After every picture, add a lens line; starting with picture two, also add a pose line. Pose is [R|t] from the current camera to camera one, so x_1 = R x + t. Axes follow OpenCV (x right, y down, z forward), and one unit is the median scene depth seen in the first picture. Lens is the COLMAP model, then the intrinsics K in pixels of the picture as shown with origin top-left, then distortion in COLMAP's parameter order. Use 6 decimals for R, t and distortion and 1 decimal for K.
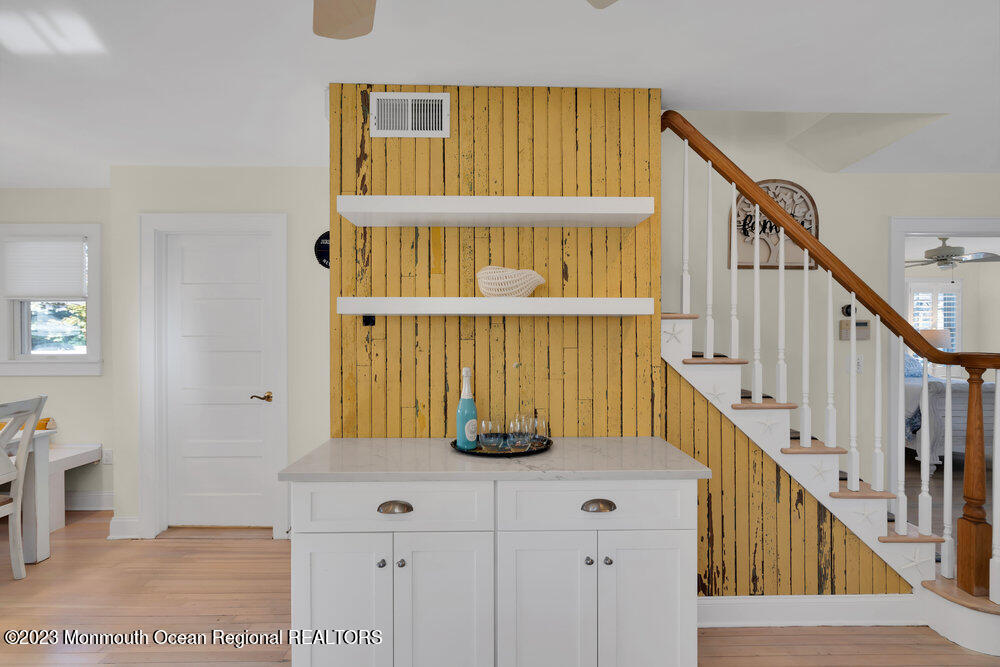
lens RADIAL K [[458.1, 0, 497.6], [0, 458.1, 331.9], [0, 0, 1]] dist [0.001474, -0.001027]
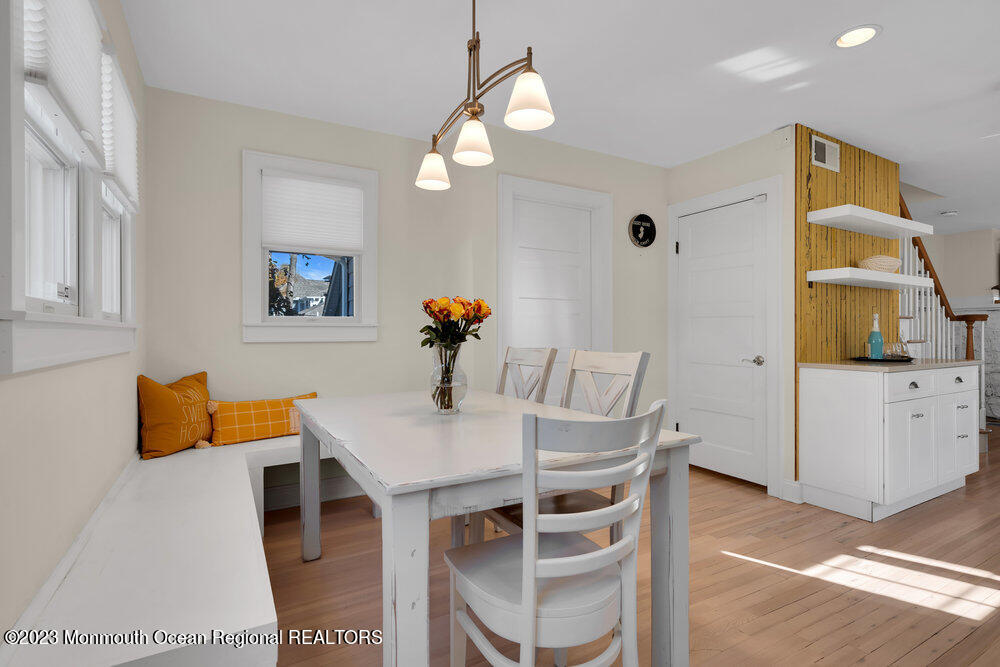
lens RADIAL K [[493.0, 0, 503.3], [0, 493.0, 329.4], [0, 0, 1]] dist [0.001067, 0.000118]
pose [[0.868684, 0.003755, 0.495353, -1.966709], [0.000246, 0.999968, -0.008011, 0.135480], [-0.495367, 0.007081, 0.868655, 0.089362]]
